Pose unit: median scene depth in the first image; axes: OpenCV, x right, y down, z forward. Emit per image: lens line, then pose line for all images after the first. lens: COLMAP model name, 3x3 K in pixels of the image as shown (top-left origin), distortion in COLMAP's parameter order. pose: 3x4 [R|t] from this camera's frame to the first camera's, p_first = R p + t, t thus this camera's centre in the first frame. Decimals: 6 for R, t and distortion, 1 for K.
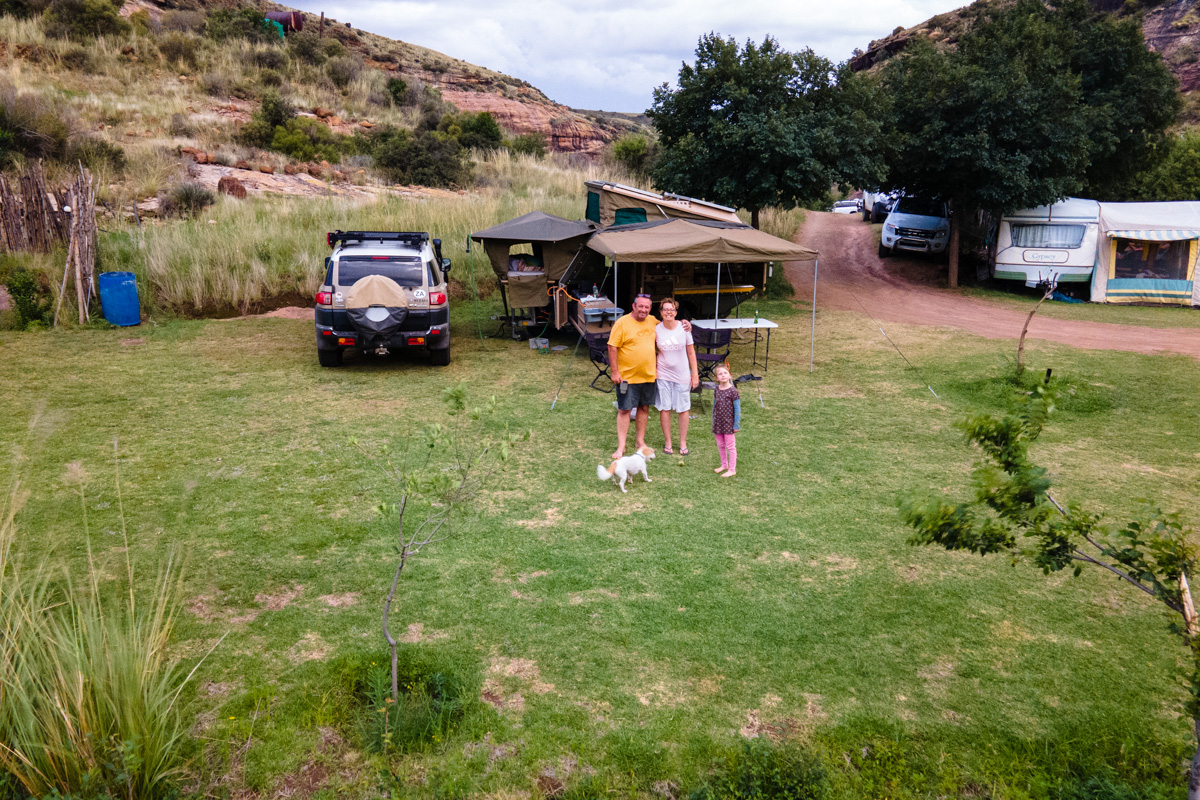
lens RADIAL K [[929.0, 0, 600.0], [0, 929.0, 404.8], [0, 0, 1]] dist [0.211782, -0.001152]
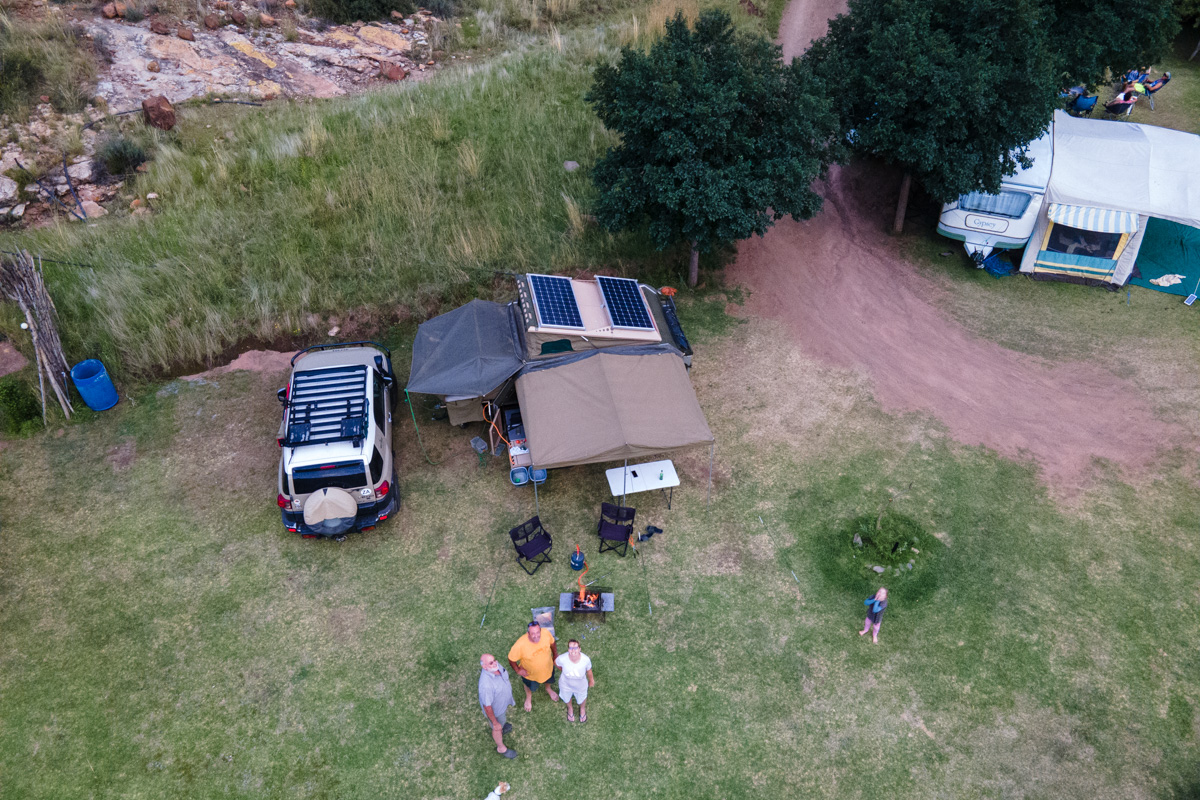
lens RADIAL K [[929.0, 0, 600.0], [0, 929.0, 404.8], [0, 0, 1]] dist [0.211782, -0.001152]
pose [[0.999832, -0.004541, -0.017752, 0.048132], [0.012676, 0.870988, 0.491140, -0.316182], [0.013232, -0.491283, 0.870900, 0.019853]]
